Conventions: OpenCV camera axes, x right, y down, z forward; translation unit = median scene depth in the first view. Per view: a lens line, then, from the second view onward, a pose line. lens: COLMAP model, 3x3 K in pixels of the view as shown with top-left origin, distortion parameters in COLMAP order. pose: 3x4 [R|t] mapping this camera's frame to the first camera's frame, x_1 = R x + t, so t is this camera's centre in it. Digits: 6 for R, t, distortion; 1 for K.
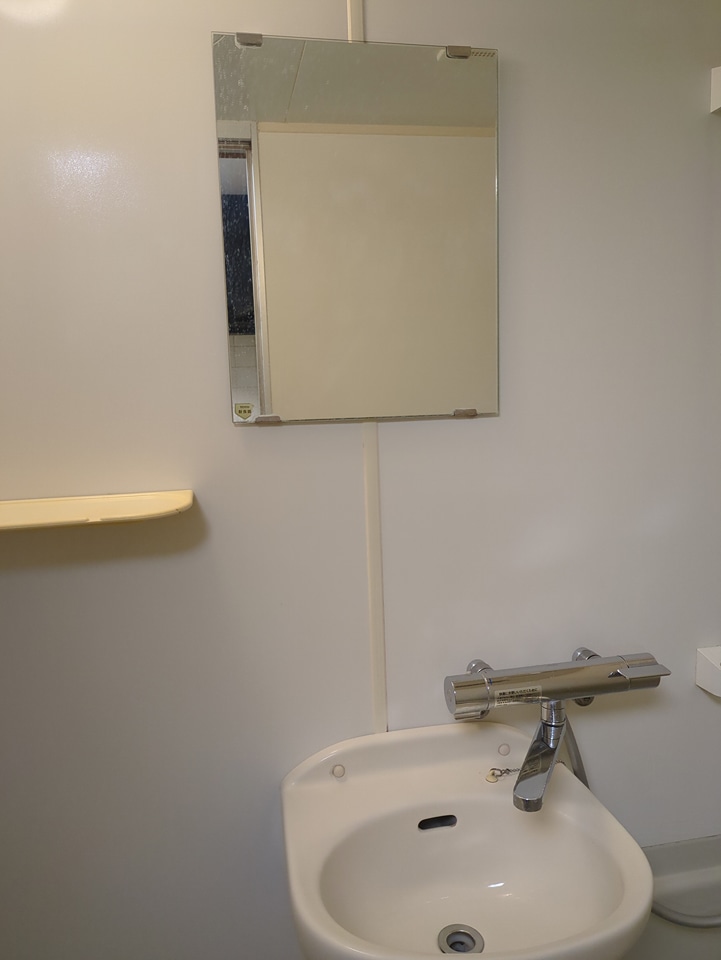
lens RADIAL K [[719.8, 0, 361.2], [0, 719.8, 470.2], [0, 0, 1]] dist [0.067760, -0.085823]
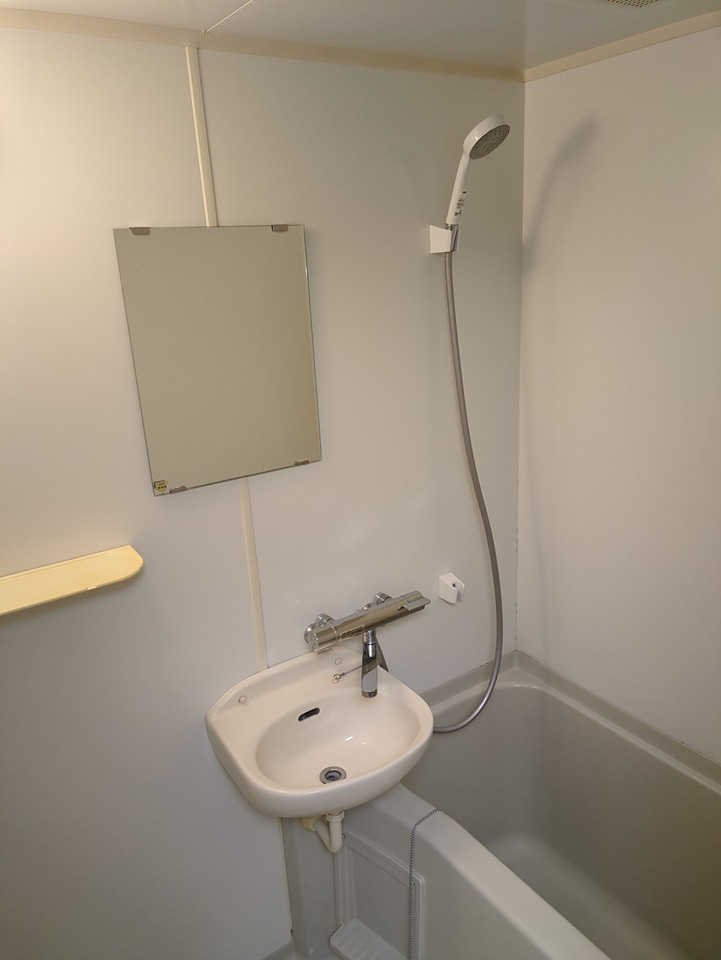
lens RADIAL K [[719.8, 0, 361.2], [0, 719.8, 470.2], [0, 0, 1]] dist [0.067760, -0.085823]
pose [[0.925486, -0.126900, 0.356892, -0.298972], [0.071628, 0.983843, 0.164081, -0.317910], [-0.371948, -0.126291, 0.919622, -0.477399]]
